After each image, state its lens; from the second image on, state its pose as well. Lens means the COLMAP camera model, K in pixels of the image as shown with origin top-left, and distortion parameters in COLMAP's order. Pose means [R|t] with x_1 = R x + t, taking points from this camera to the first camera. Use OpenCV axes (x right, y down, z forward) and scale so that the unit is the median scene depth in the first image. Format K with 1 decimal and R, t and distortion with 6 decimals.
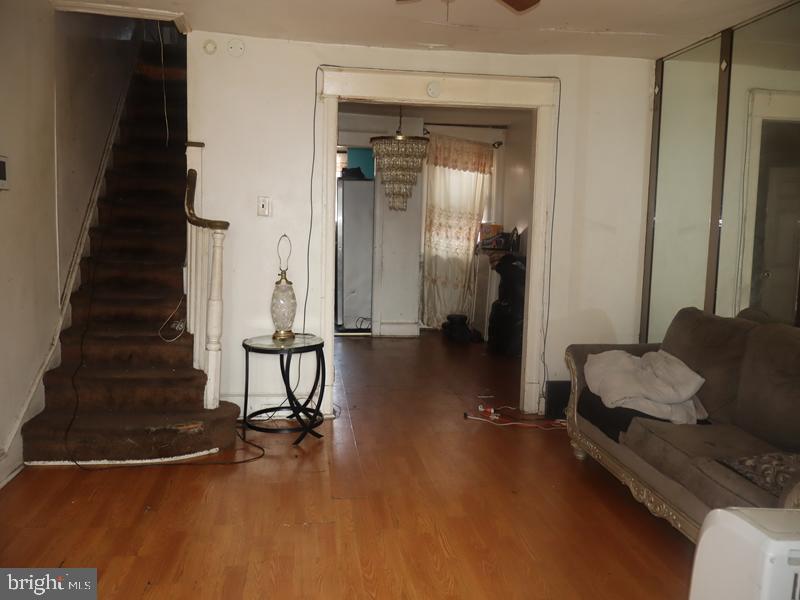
lens RADIAL K [[656.2, 0, 400.0], [0, 656.2, 300.0], [0, 0, 1]] dist [0.000348, -0.000471]
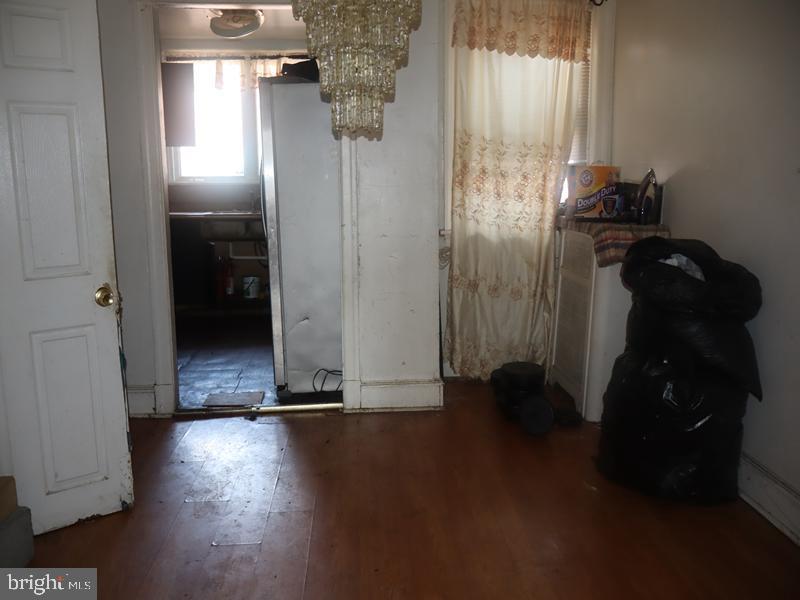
lens RADIAL K [[656.2, 0, 400.0], [0, 656.2, 300.0], [0, 0, 1]] dist [0.000348, -0.000471]
pose [[0.996128, -0.022456, -0.084994, 0.038860], [0.028093, 0.997443, 0.065719, -0.052762], [0.083301, -0.067853, 0.994212, 0.501662]]
